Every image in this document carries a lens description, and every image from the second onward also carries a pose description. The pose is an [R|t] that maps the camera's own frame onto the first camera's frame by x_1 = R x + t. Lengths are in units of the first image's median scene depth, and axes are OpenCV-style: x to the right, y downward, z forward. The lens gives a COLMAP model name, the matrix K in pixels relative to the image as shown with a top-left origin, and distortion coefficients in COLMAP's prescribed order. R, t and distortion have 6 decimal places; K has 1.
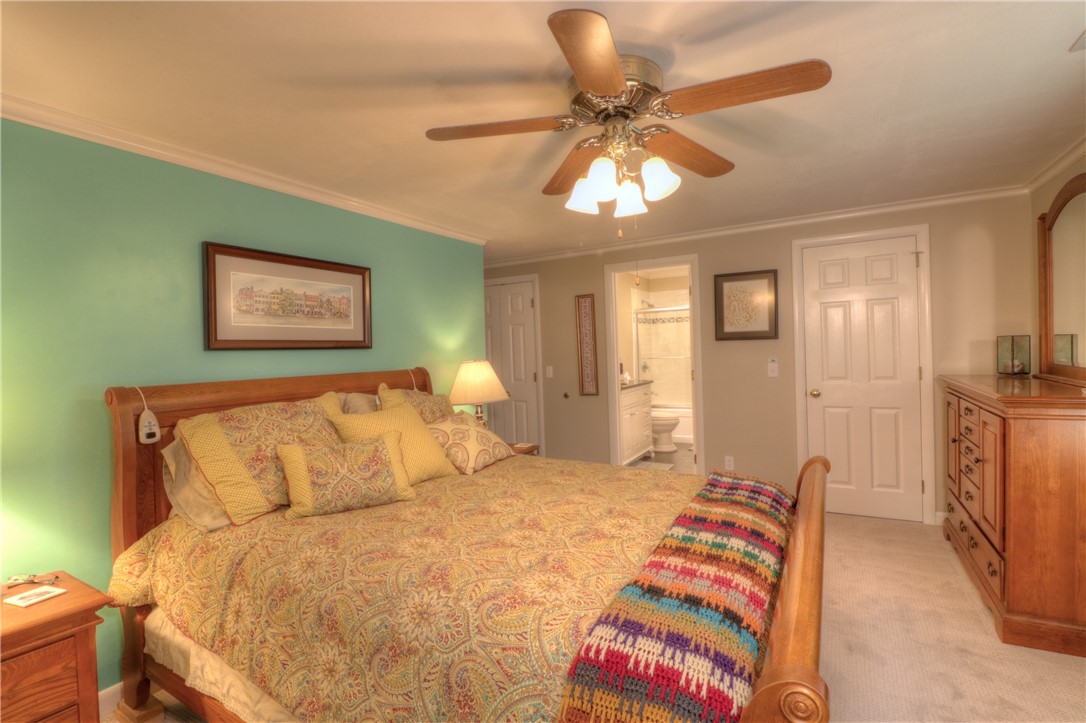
lens RADIAL K [[507.9, 0, 539.9], [0, 507.9, 357.1], [0, 0, 1]] dist [-0.019823, -0.001198]
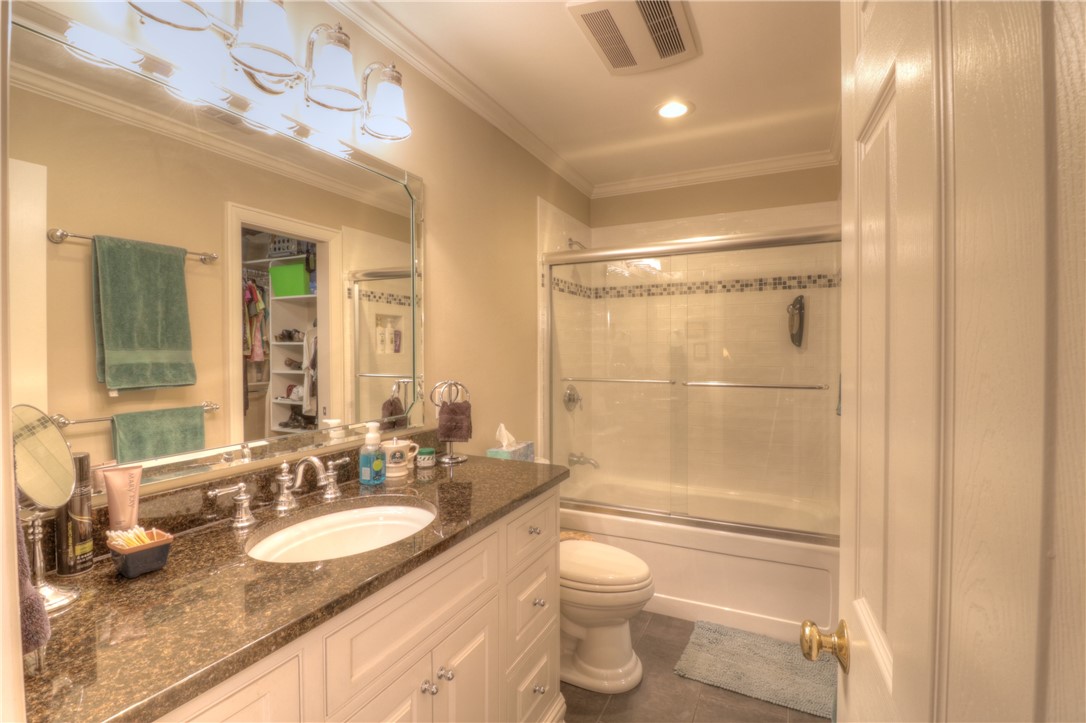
lens RADIAL K [[507.9, 0, 543.8], [0, 507.9, 358.8], [0, 0, 1]] dist [-0.019823, -0.001198]
pose [[0.997078, 0.034415, 0.068204, 0.154025], [-0.034573, 0.999402, 0.001146, -0.013474], [-0.068124, -0.003501, 0.997671, 0.580426]]
